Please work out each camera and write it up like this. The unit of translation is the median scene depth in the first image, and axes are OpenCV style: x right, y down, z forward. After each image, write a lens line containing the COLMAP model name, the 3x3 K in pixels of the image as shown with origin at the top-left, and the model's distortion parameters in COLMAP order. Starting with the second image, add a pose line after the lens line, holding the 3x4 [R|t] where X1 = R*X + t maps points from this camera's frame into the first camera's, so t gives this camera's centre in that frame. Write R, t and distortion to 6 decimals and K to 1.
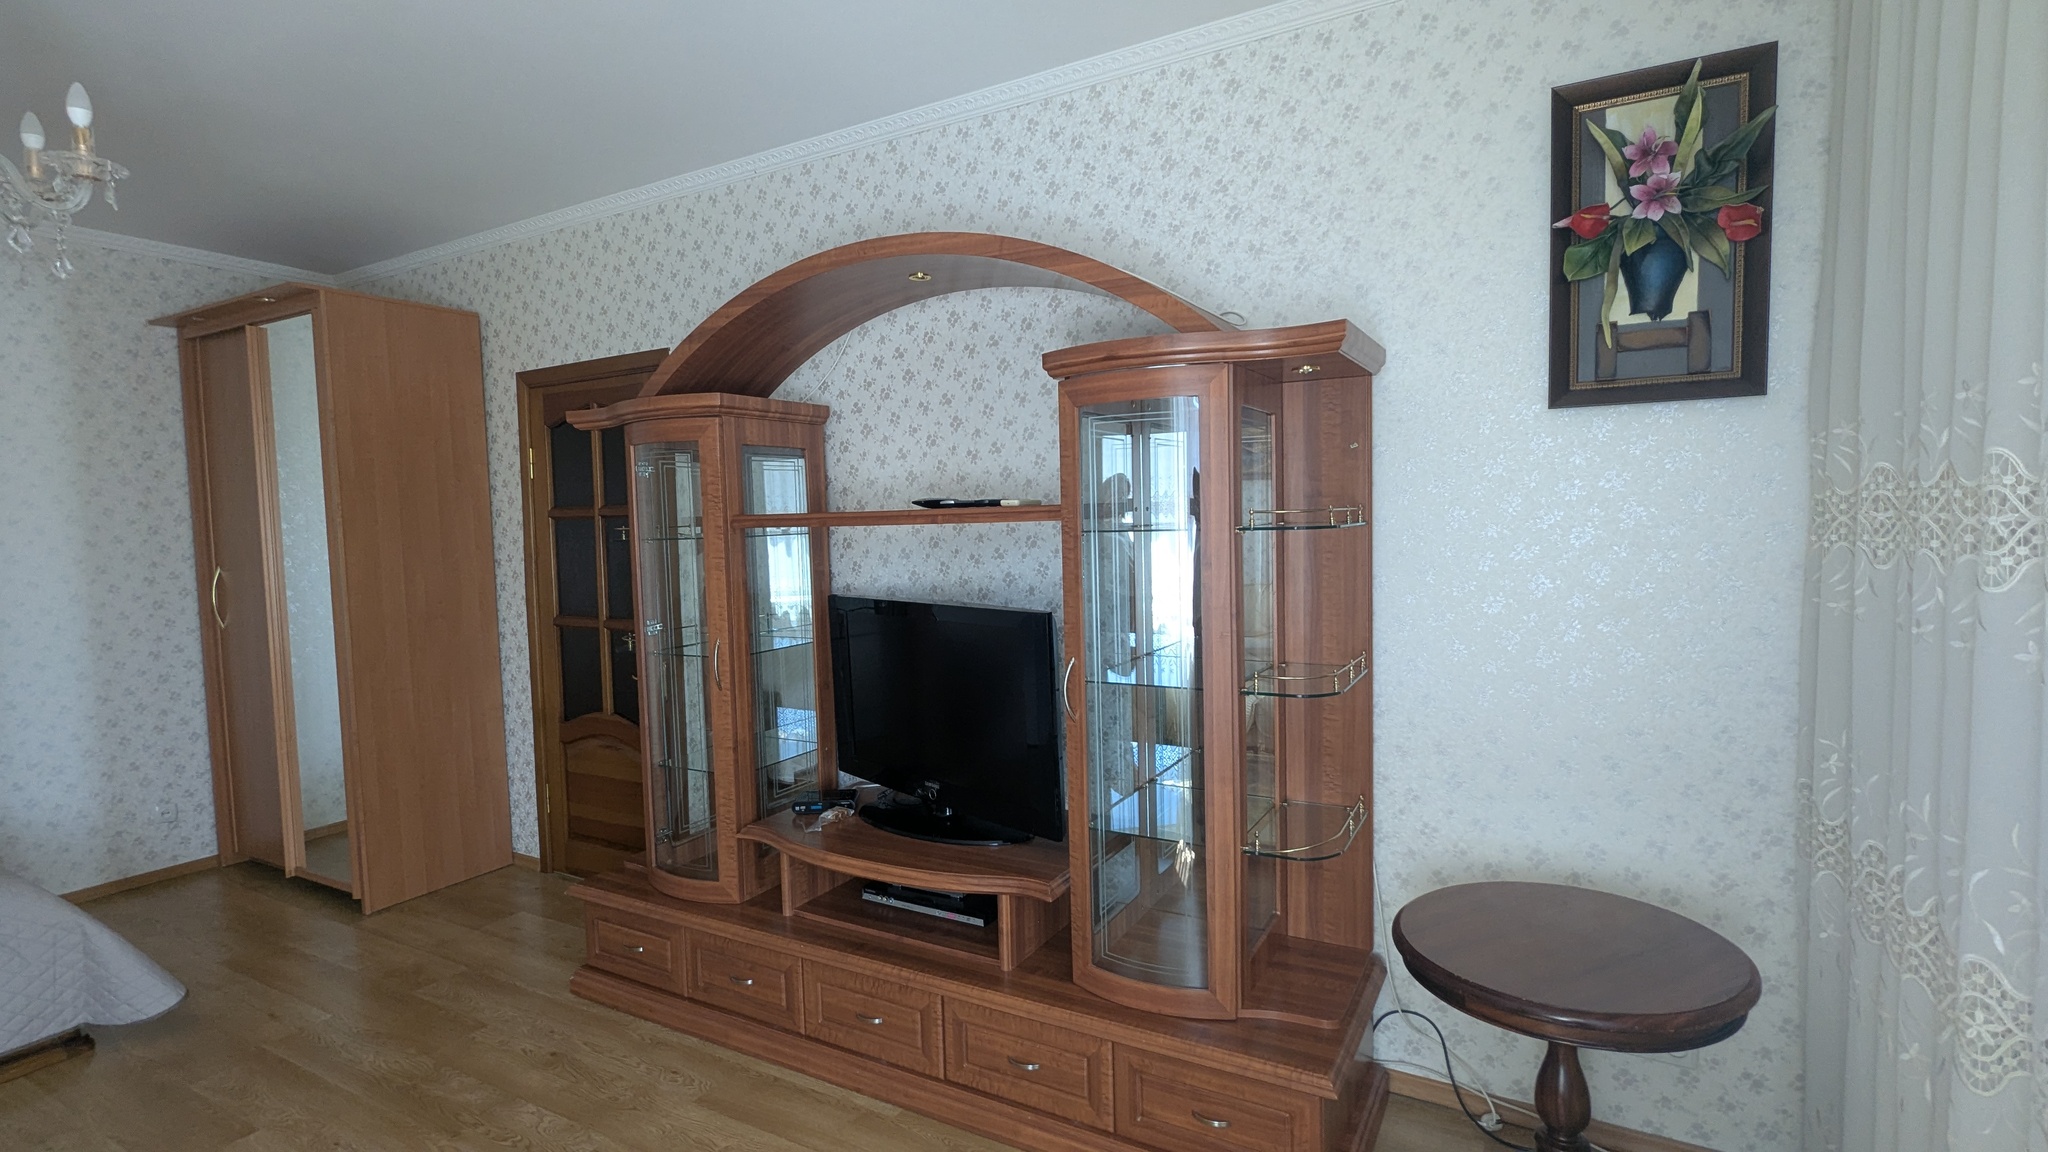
lens RADIAL K [[961.8, 0, 1024.0], [0, 961.8, 576.0], [0, 0, 1]] dist [-0.001974, -0.000058]
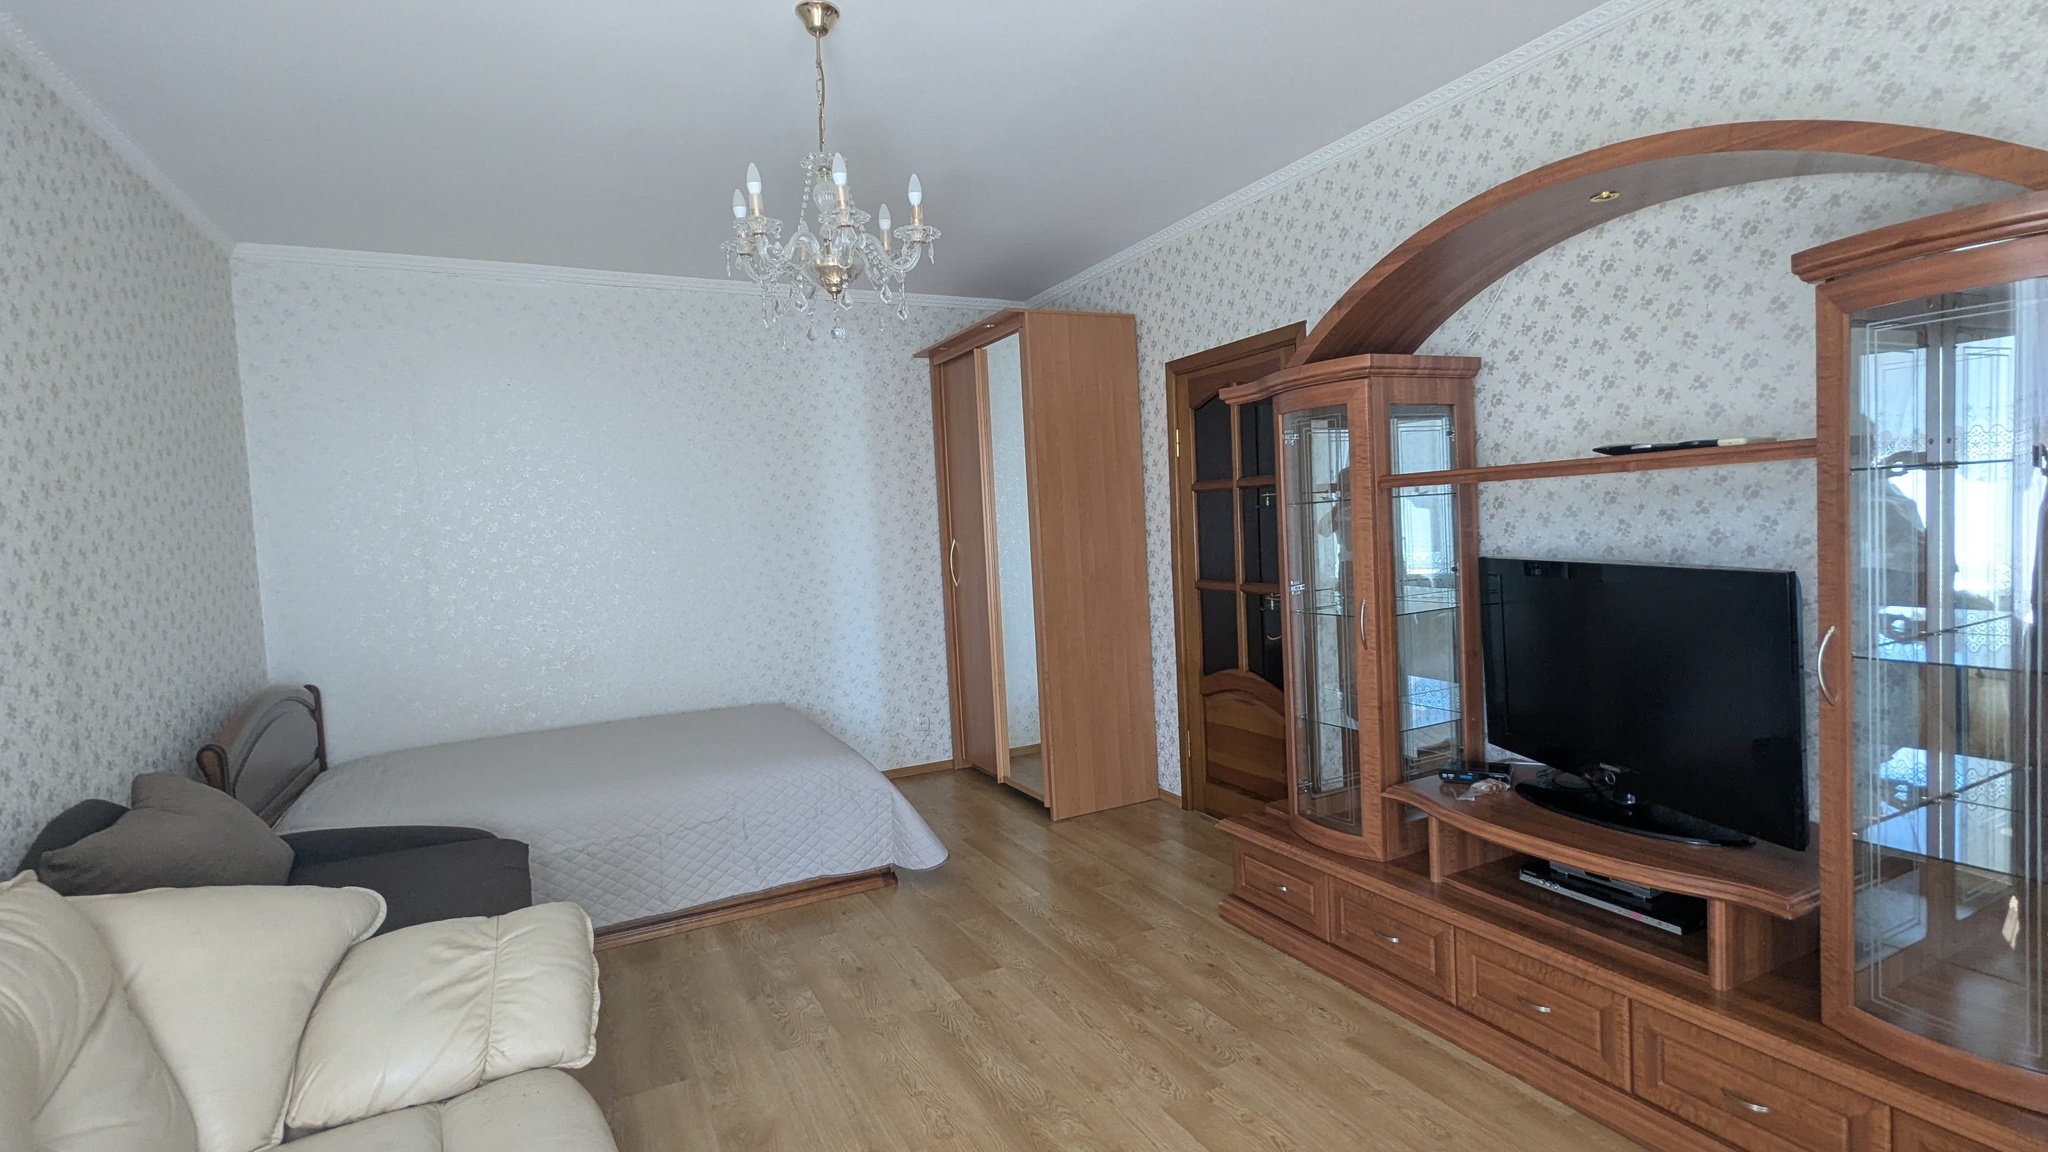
lens RADIAL K [[961.8, 0, 1024.0], [0, 961.8, 576.0], [0, 0, 1]] dist [-0.001974, -0.000058]
pose [[0.830242, 0.012136, -0.557271, -0.049231], [-0.001377, 0.999805, 0.019722, 0.021466], [0.557402, -0.015606, 0.830096, -0.040337]]
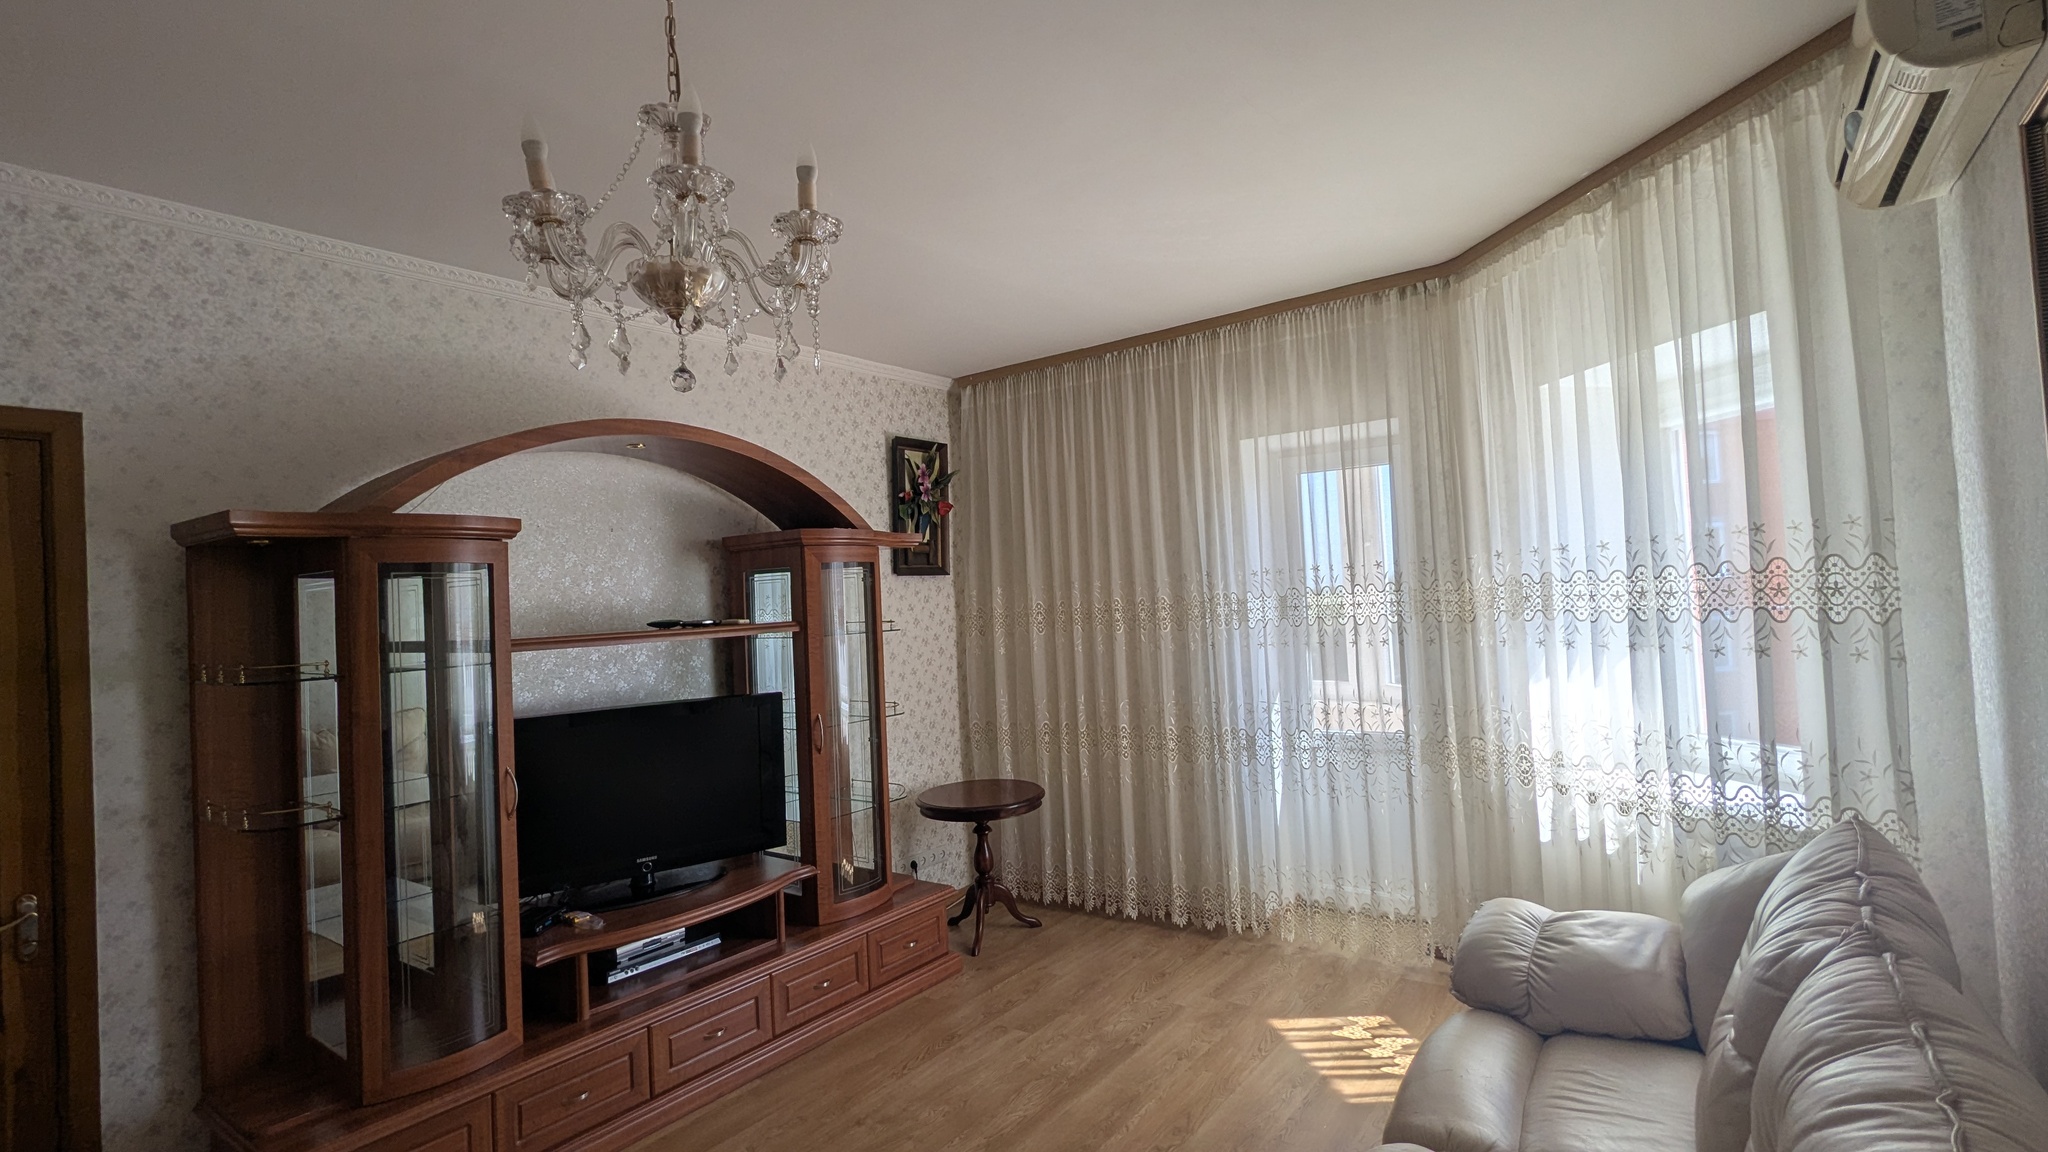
lens RADIAL K [[982.6, 0, 1021.5], [0, 982.6, 574.2], [0, 0, 1]] dist [-0.001442, -0.000900]
pose [[0.122623, 0.044790, 0.991442, -1.199008], [0.120401, 0.990931, -0.059658, -0.004592], [-0.985123, 0.126686, 0.116118, 0.332691]]
